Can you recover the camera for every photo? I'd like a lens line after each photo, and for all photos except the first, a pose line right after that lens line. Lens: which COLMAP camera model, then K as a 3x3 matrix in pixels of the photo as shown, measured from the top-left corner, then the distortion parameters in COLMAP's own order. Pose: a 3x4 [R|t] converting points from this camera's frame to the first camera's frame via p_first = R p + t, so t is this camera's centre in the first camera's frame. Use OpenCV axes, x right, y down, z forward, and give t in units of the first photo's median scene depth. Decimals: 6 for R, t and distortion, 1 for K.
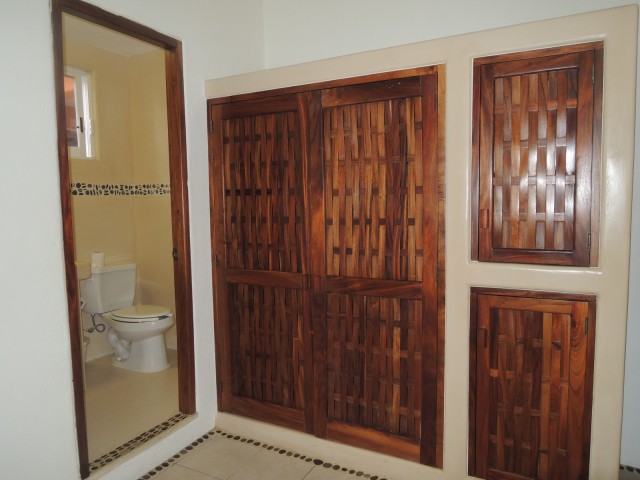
lens RADIAL K [[458.8, 0, 320.0], [0, 458.8, 240.0], [0, 0, 1]] dist [-0.017494, -0.002594]
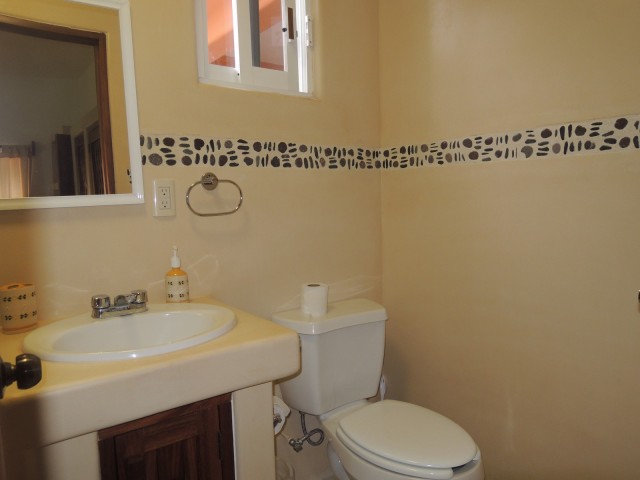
lens RADIAL K [[458.8, 0, 320.0], [0, 458.8, 240.0], [0, 0, 1]] dist [-0.017494, -0.002594]
pose [[0.905570, 0.033420, -0.422879, -0.267997], [-0.025729, 0.999384, 0.023884, -0.031462], [0.423417, -0.010749, 0.905871, 0.542962]]
